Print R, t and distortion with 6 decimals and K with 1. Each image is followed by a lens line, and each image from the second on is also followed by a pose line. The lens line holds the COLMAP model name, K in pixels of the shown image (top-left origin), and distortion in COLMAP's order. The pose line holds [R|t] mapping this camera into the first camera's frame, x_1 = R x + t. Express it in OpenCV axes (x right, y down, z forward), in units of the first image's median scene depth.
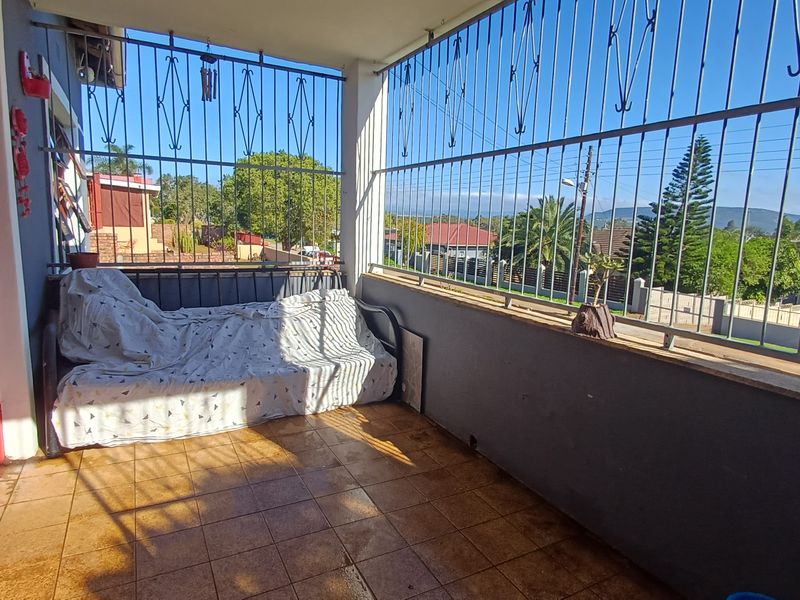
lens RADIAL K [[482.4, 0, 400.0], [0, 482.4, 300.0], [0, 0, 1]] dist [0.007411, -0.000835]
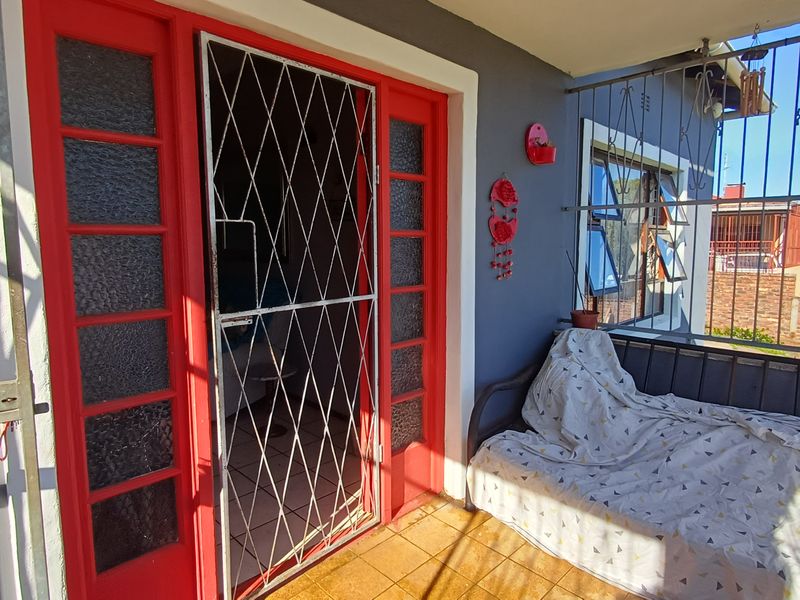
lens RADIAL K [[482.4, 0, 400.0], [0, 482.4, 300.0], [0, 0, 1]] dist [0.007411, -0.000835]
pose [[0.305596, 0.077038, -0.949040, 0.170131], [-0.142350, 0.989216, 0.034462, -0.119925], [0.941460, 0.124565, 0.313267, 0.415040]]
